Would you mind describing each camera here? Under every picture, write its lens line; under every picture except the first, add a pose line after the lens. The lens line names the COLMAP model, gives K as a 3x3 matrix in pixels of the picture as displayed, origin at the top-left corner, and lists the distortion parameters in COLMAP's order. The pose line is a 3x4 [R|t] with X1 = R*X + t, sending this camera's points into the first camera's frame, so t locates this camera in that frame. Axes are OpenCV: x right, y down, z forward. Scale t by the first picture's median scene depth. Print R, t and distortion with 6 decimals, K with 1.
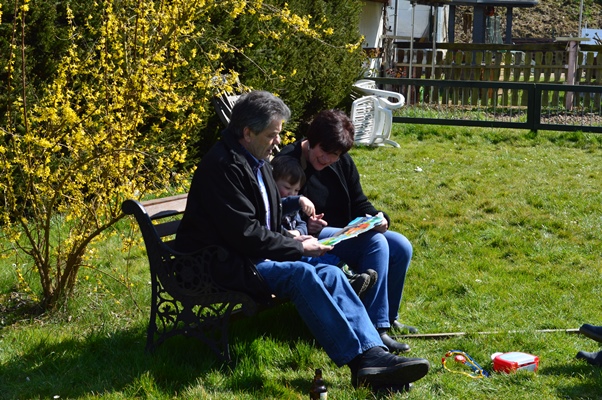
lens RADIAL K [[1384.6, 0, 300.7], [0, 1384.6, 229.8], [0, 0, 1]] dist [-0.007160, 0.167613]
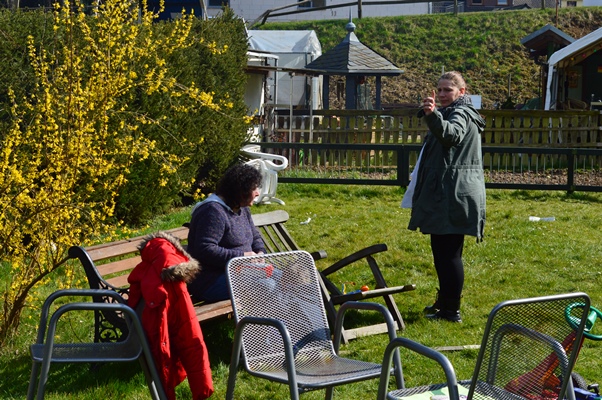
lens RADIAL K [[1370.7, 0, 301.0], [0, 1370.7, 200.0], [0, 0, 1]] dist [0.050809, 0.144365]
pose [[0.995632, -0.024023, 0.090225, -0.020648], [0.030089, 0.997333, -0.066491, 0.014798], [-0.088387, 0.068915, 0.993699, -0.134407]]
